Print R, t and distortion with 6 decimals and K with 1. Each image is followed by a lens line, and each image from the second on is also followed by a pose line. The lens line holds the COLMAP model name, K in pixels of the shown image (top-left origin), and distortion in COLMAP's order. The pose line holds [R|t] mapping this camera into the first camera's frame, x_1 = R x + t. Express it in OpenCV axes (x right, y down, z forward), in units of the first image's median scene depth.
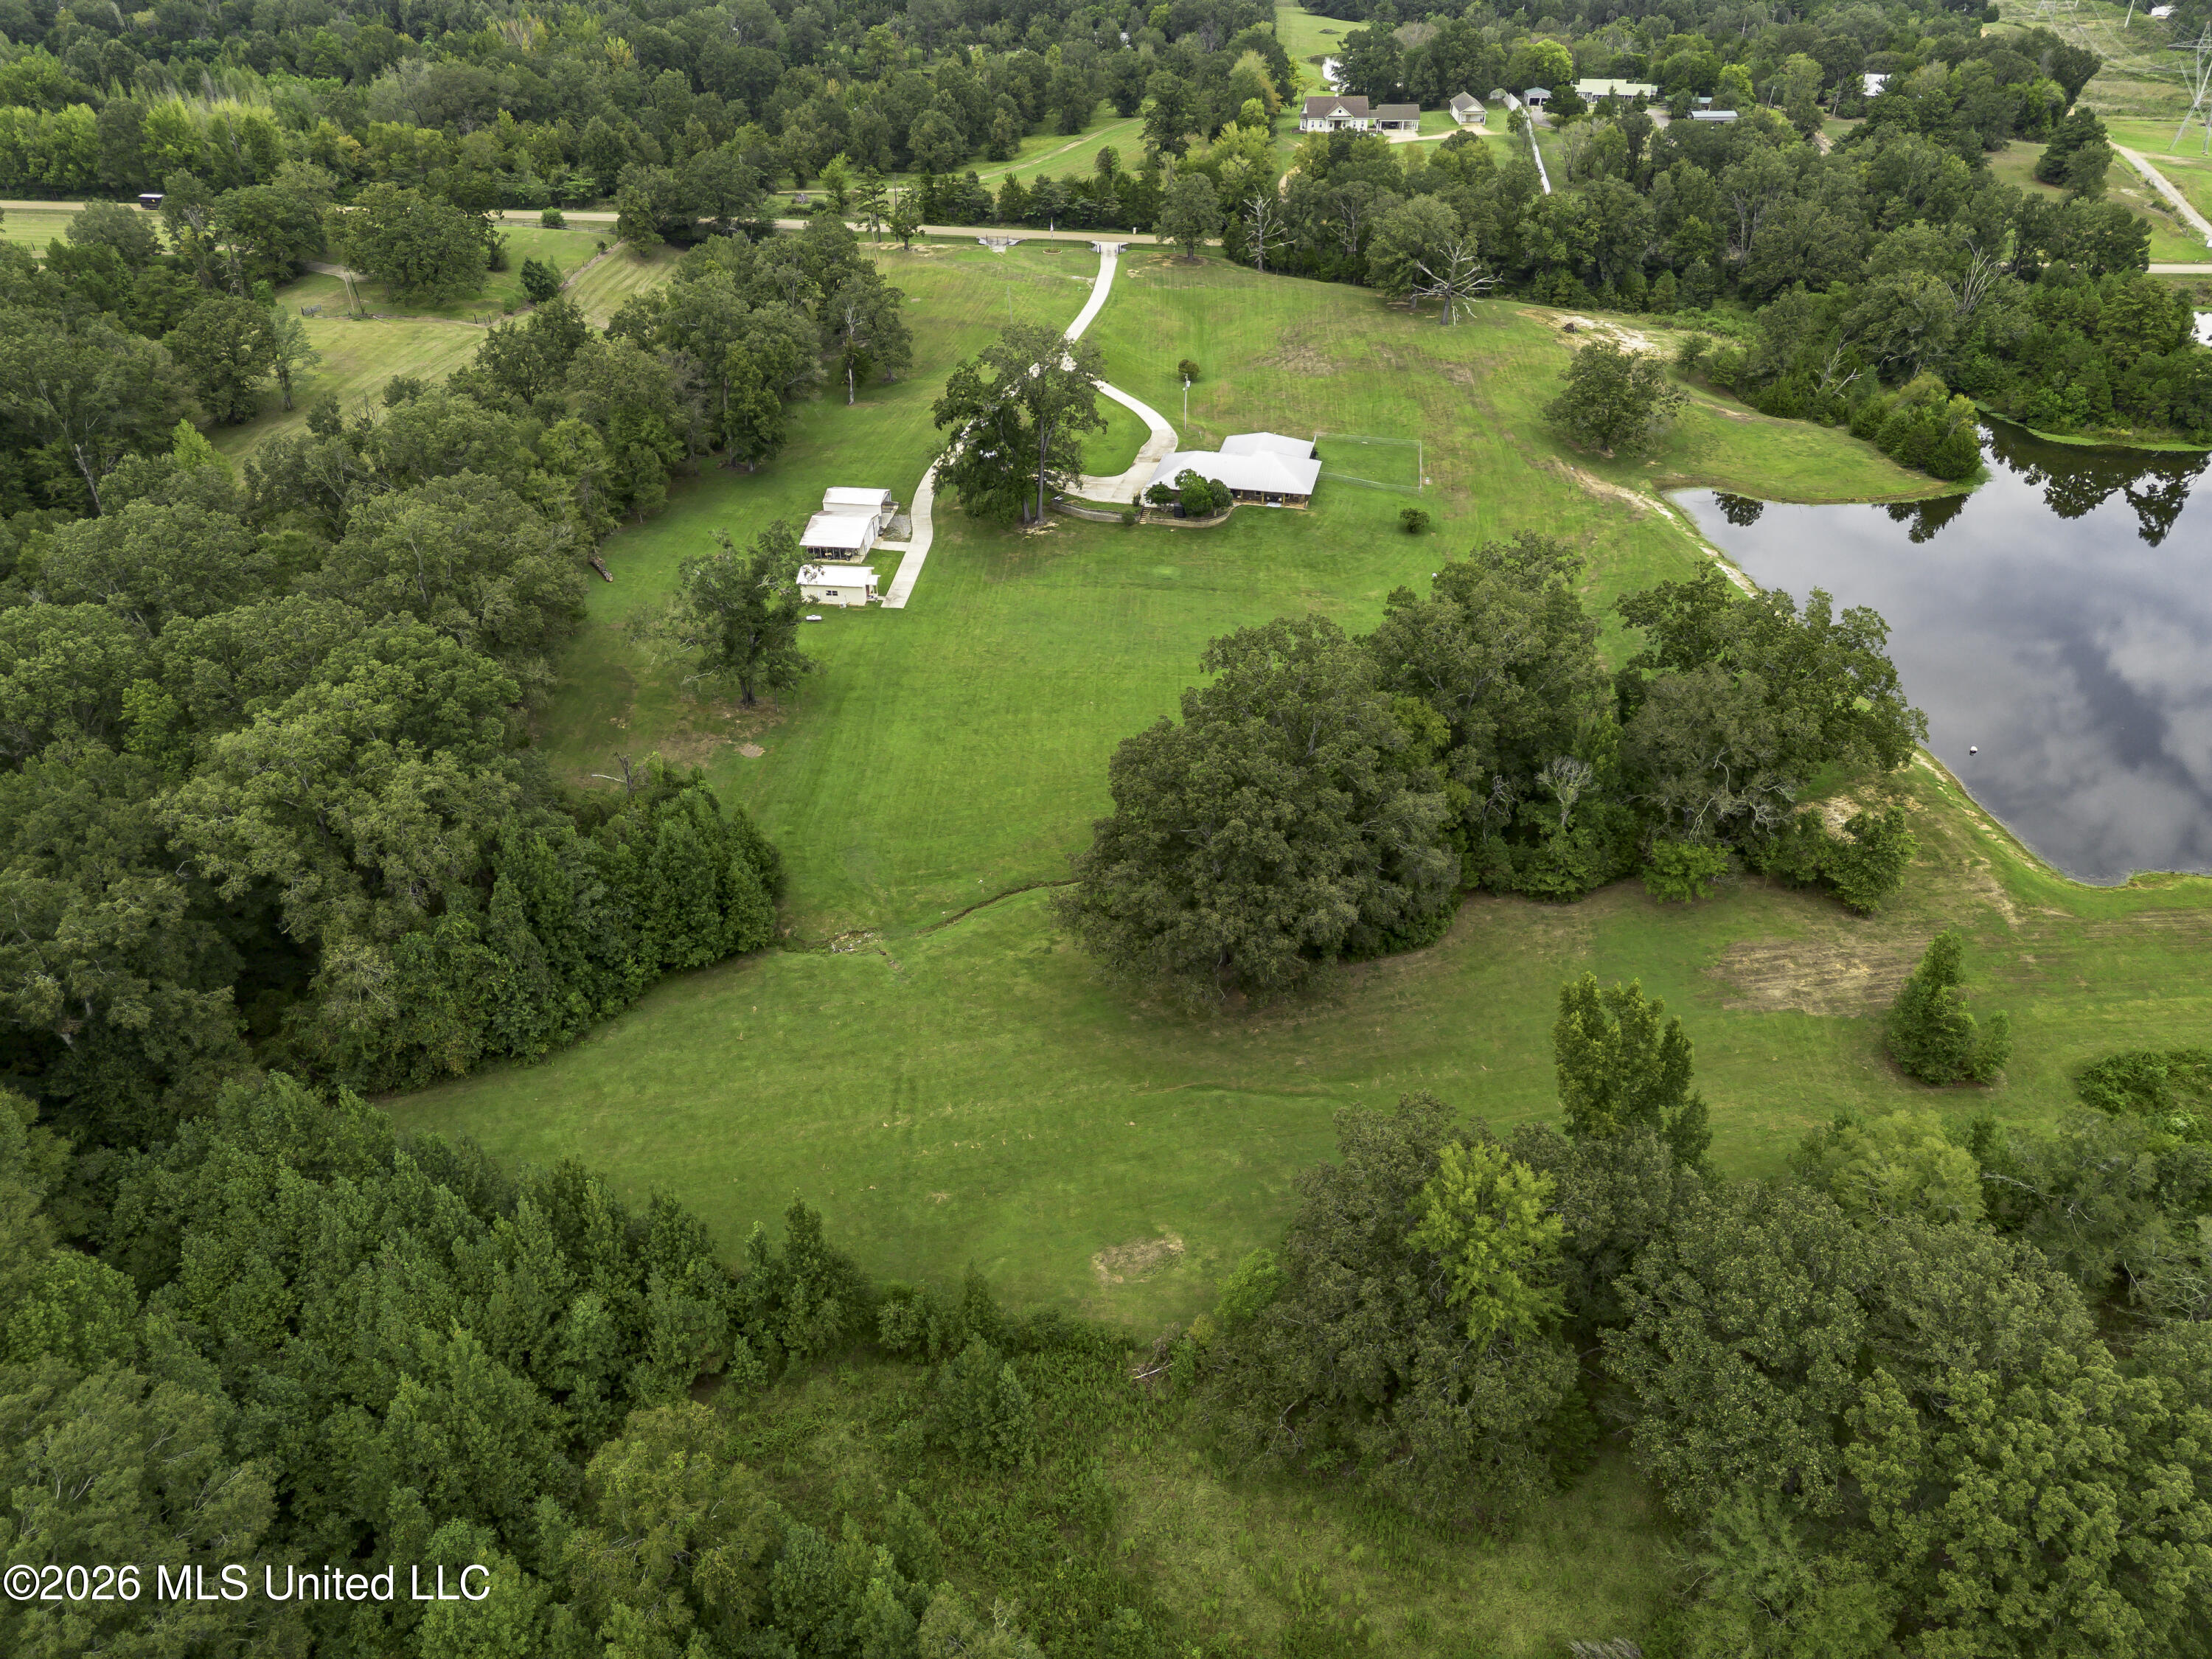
lens RADIAL K [[1570.9, 0, 1098.4], [0, 1570.9, 823.9], [0, 0, 1]] dist [0.060731, -0.043727]
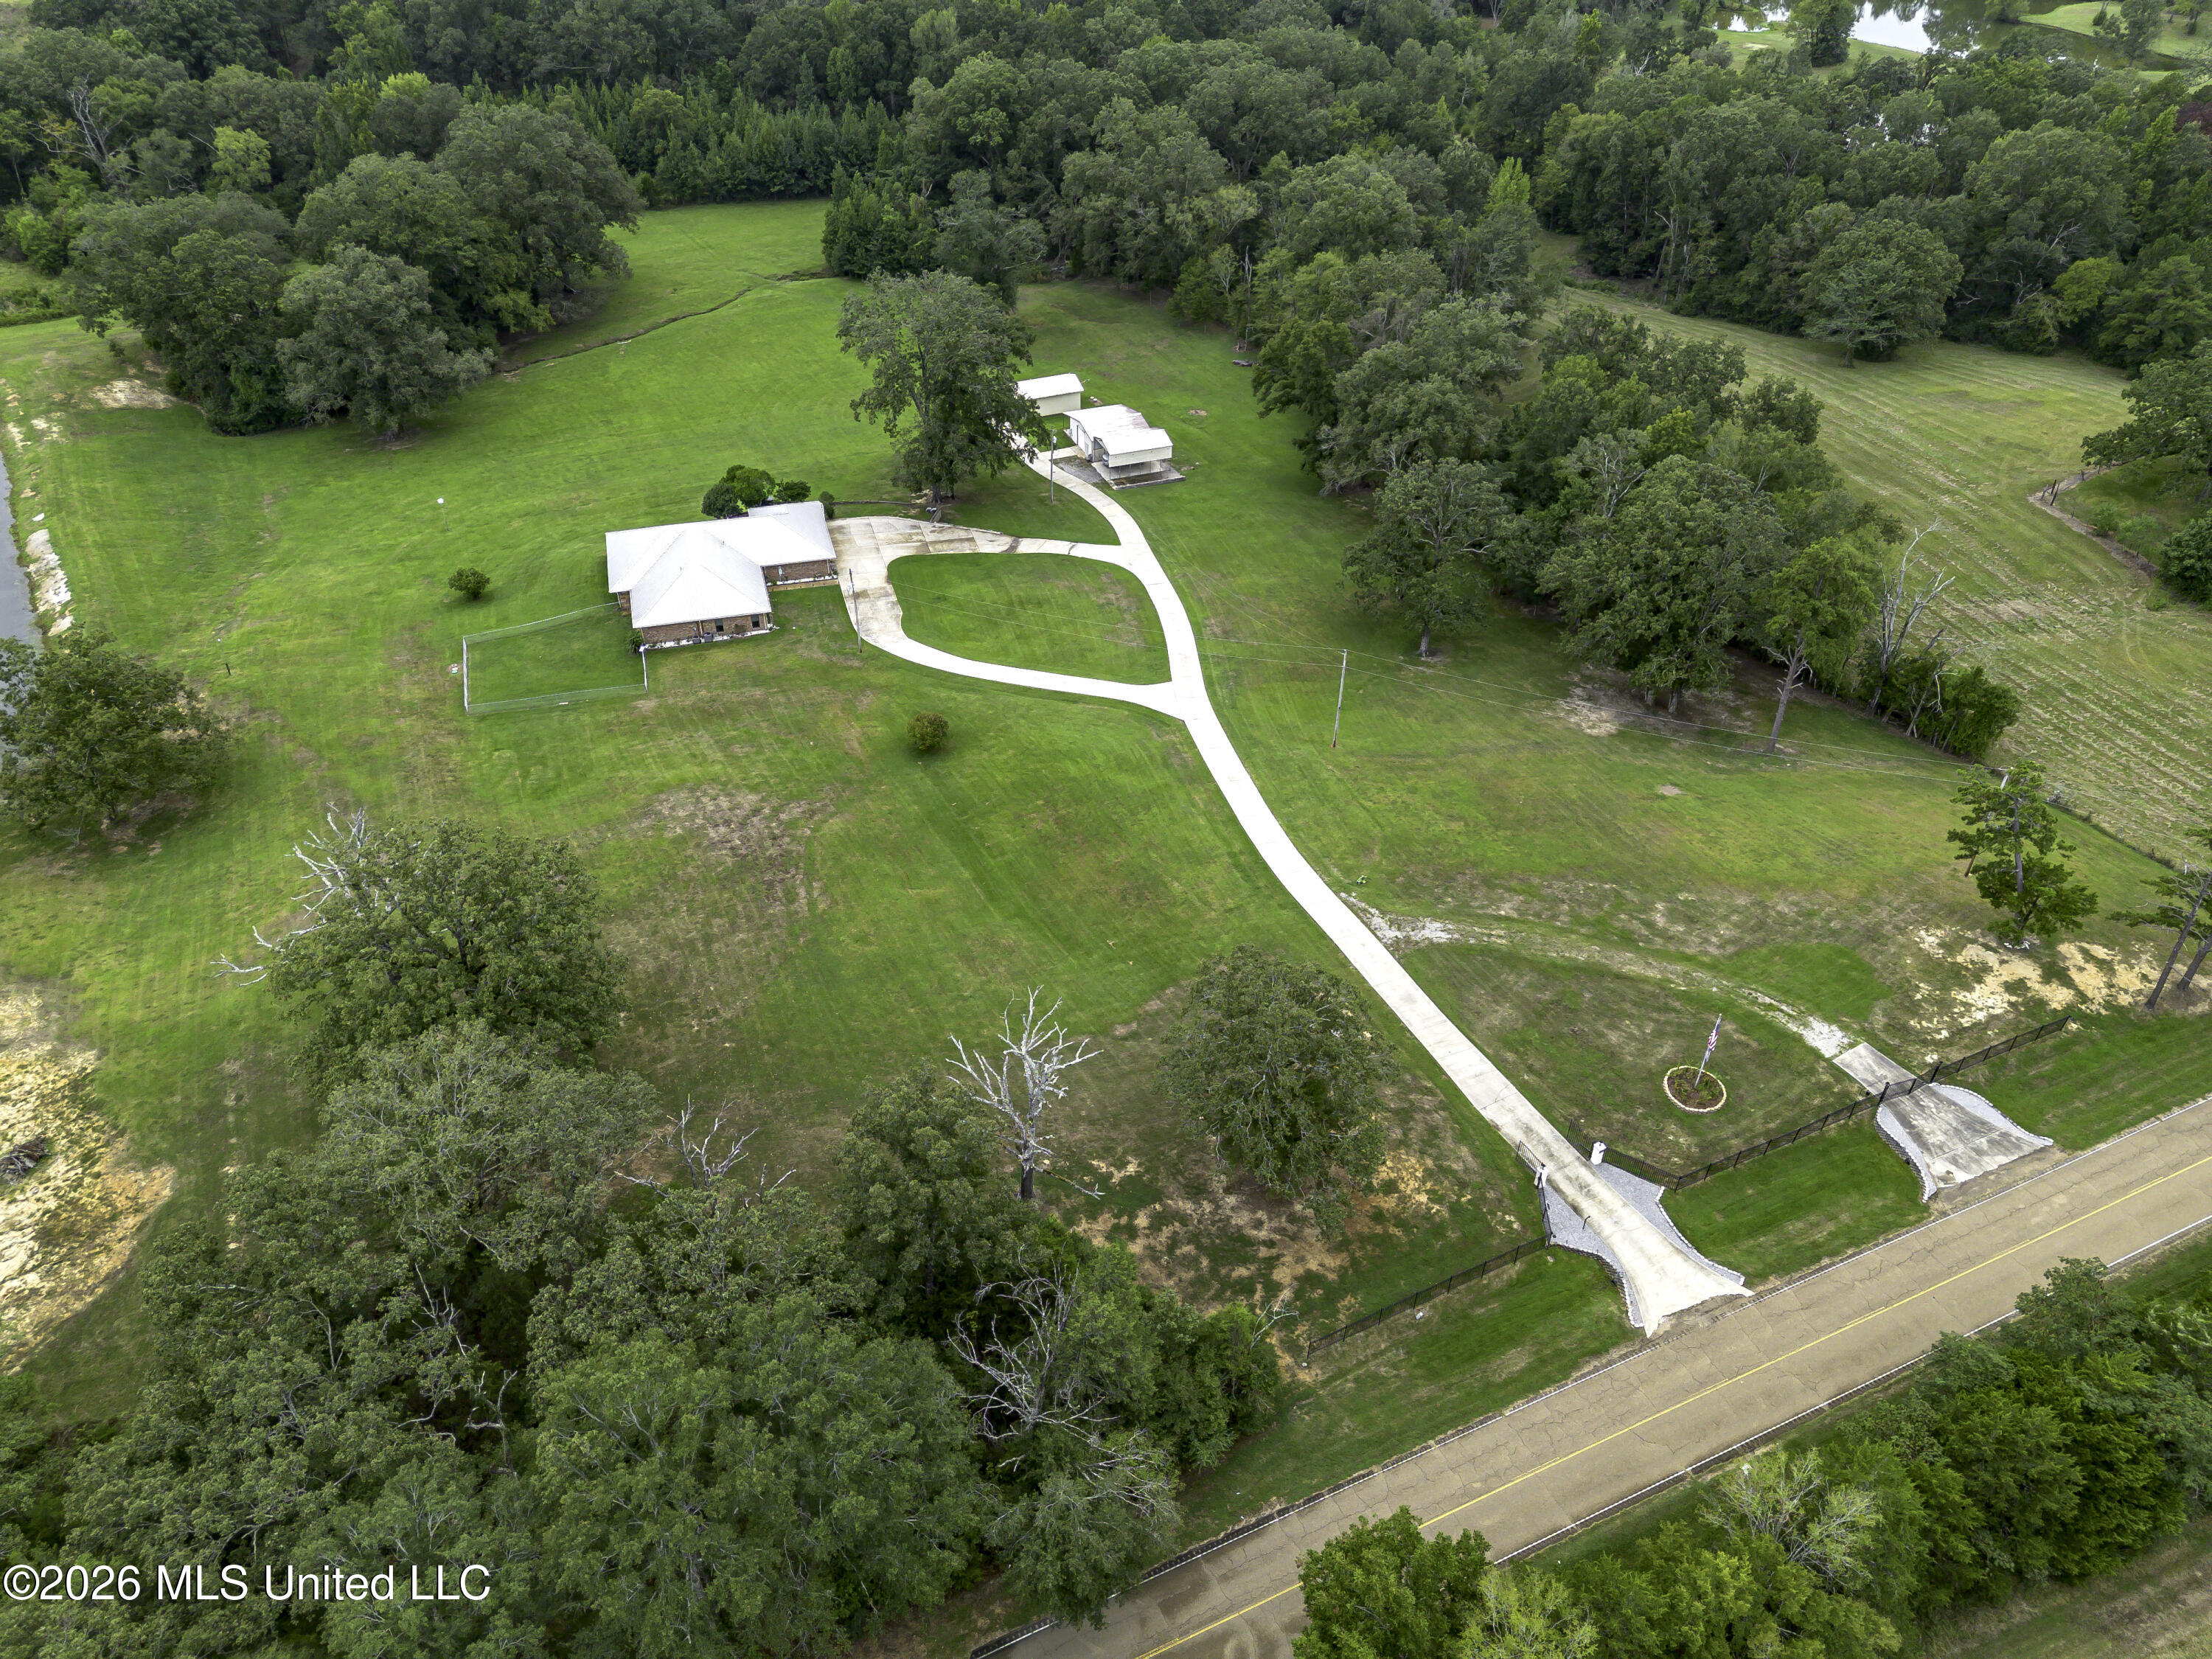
lens RADIAL K [[1570.9, 0, 1112.5], [0, 1570.9, 831.9], [0, 0, 1]] dist [0.060731, -0.043727]
pose [[-0.877626, 0.287658, -0.383439, 0.273954], [-0.264690, 0.376088, 0.887973, -0.970357], [0.399640, 0.880801, -0.253925, 1.523732]]
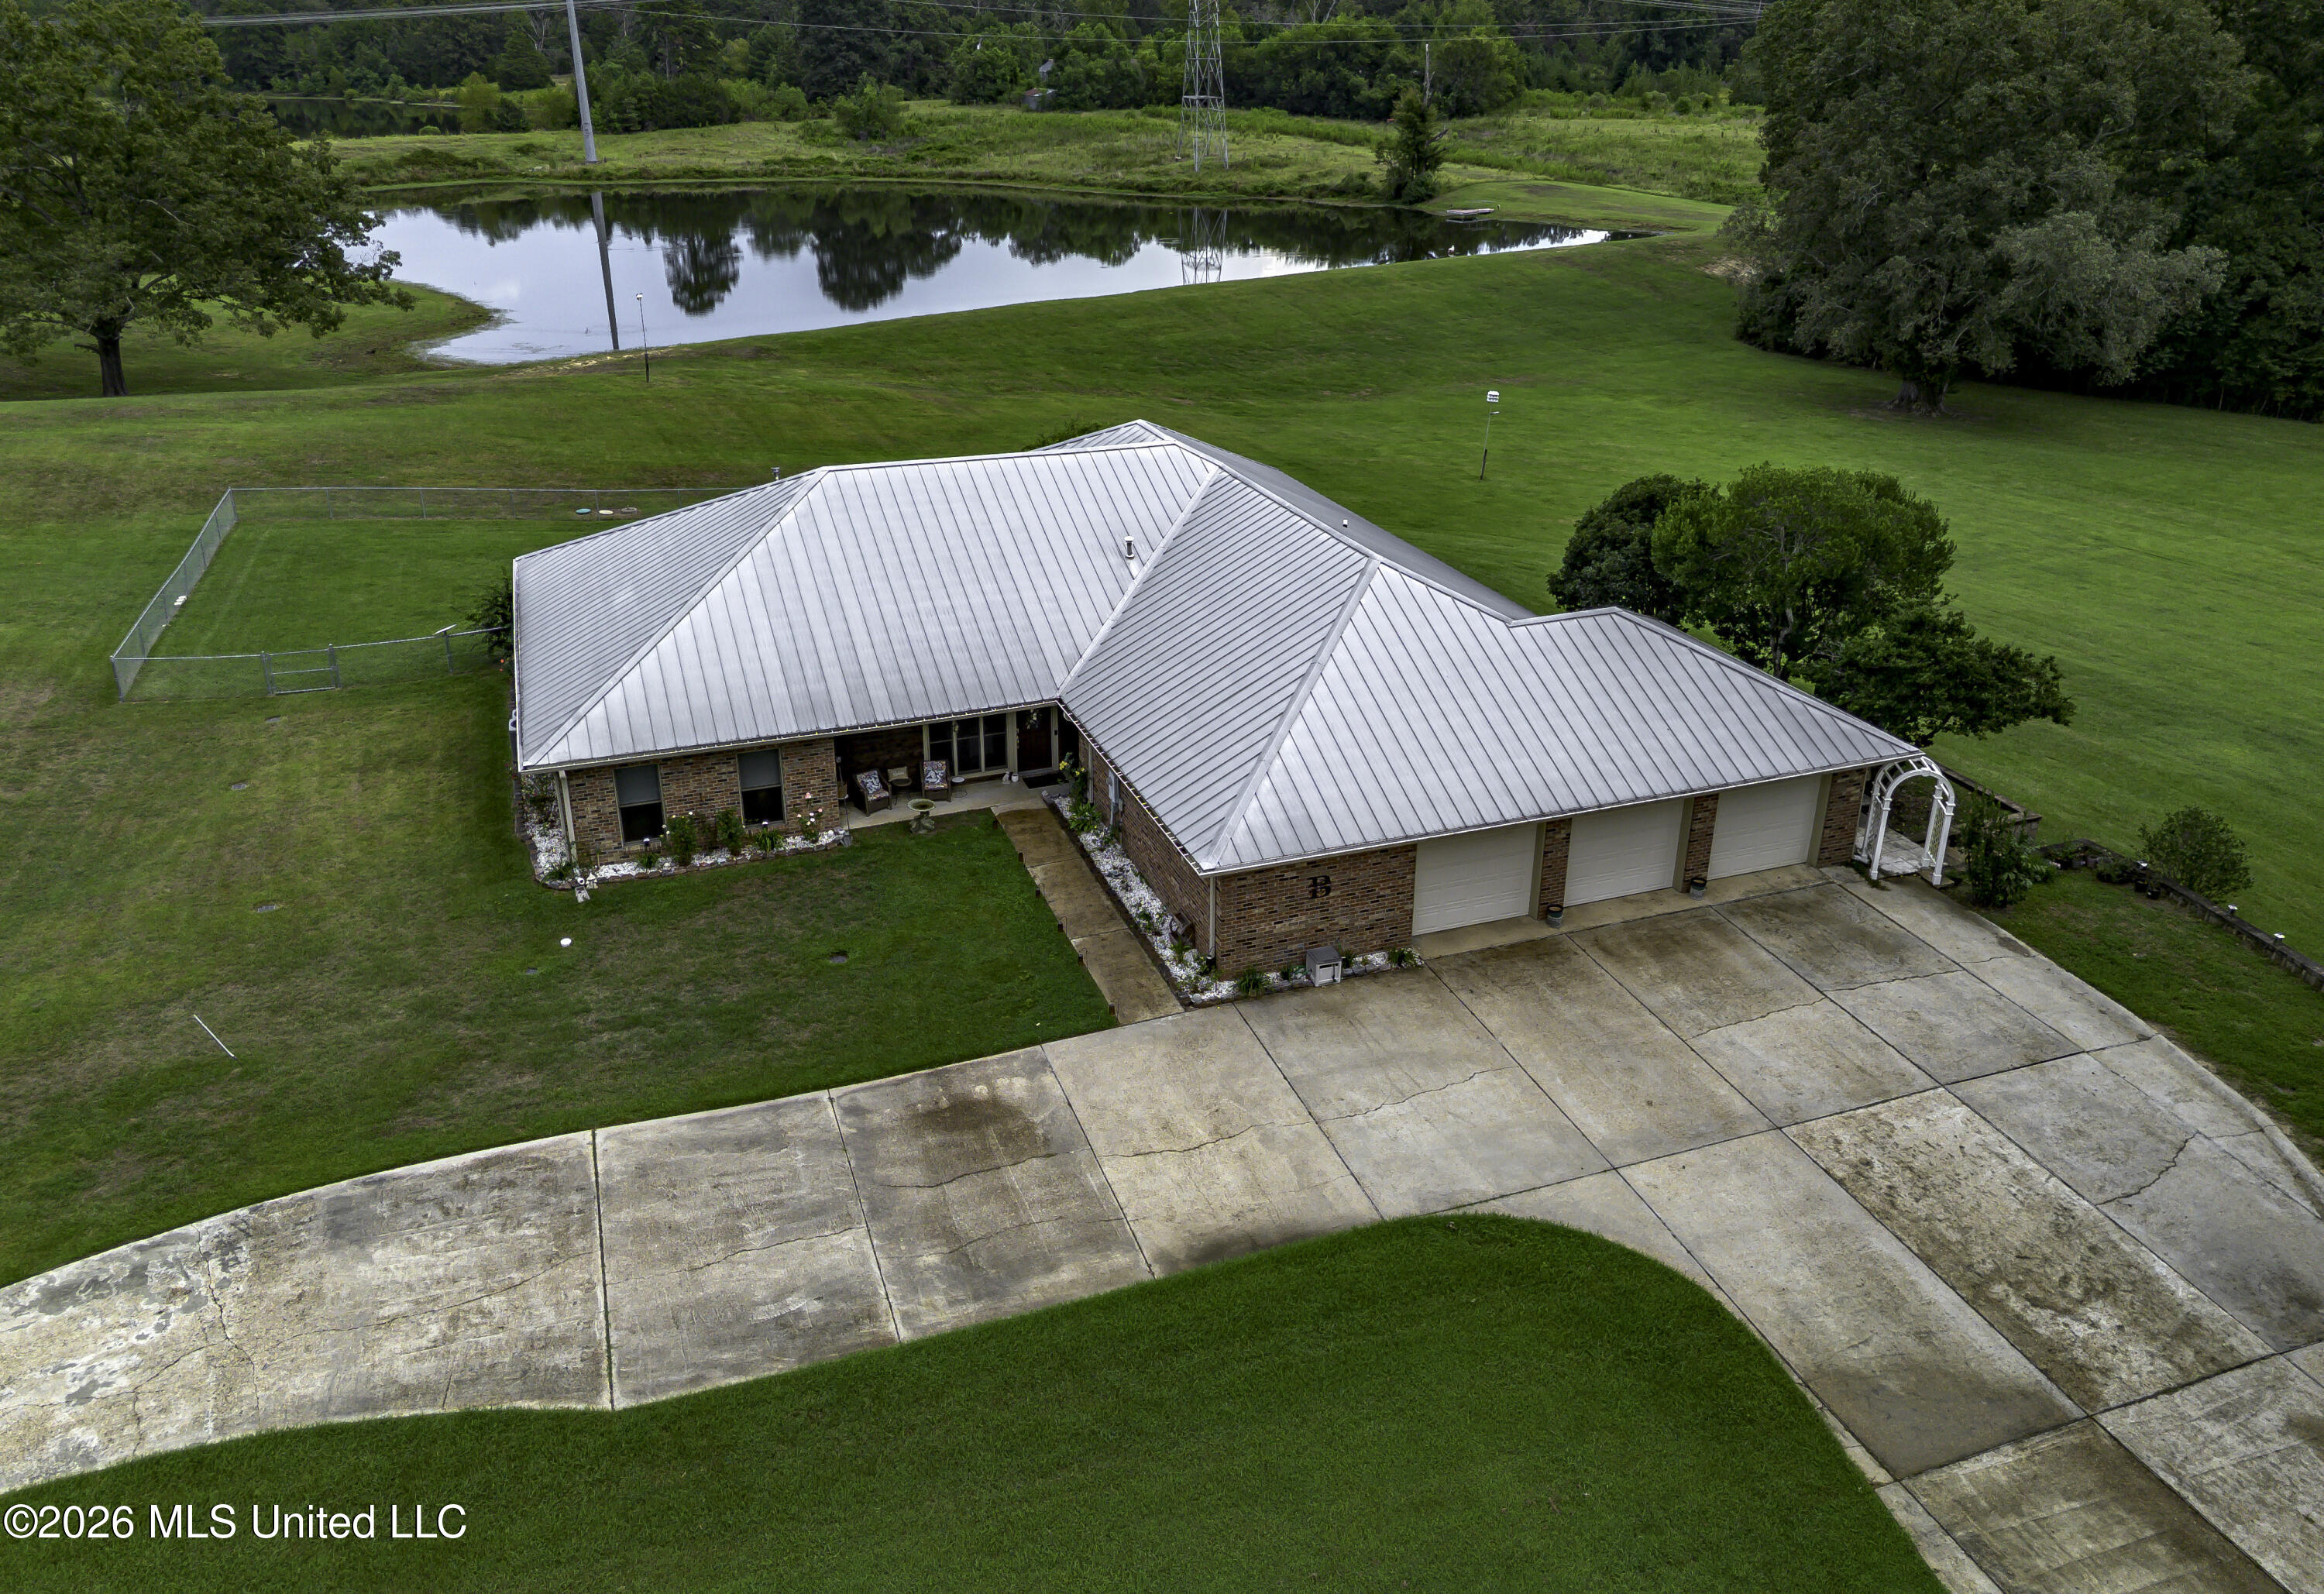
lens RADIAL K [[1643.1, 0, 1158.9], [0, 1643.1, 724.3], [0, 0, 1]] dist [0.054595, -0.032824]
pose [[-0.545058, -0.324193, 0.773182, -0.041334], [0.450727, 0.664300, 0.596281, -0.348948], [-0.706935, 0.673502, -0.215960, 1.158482]]
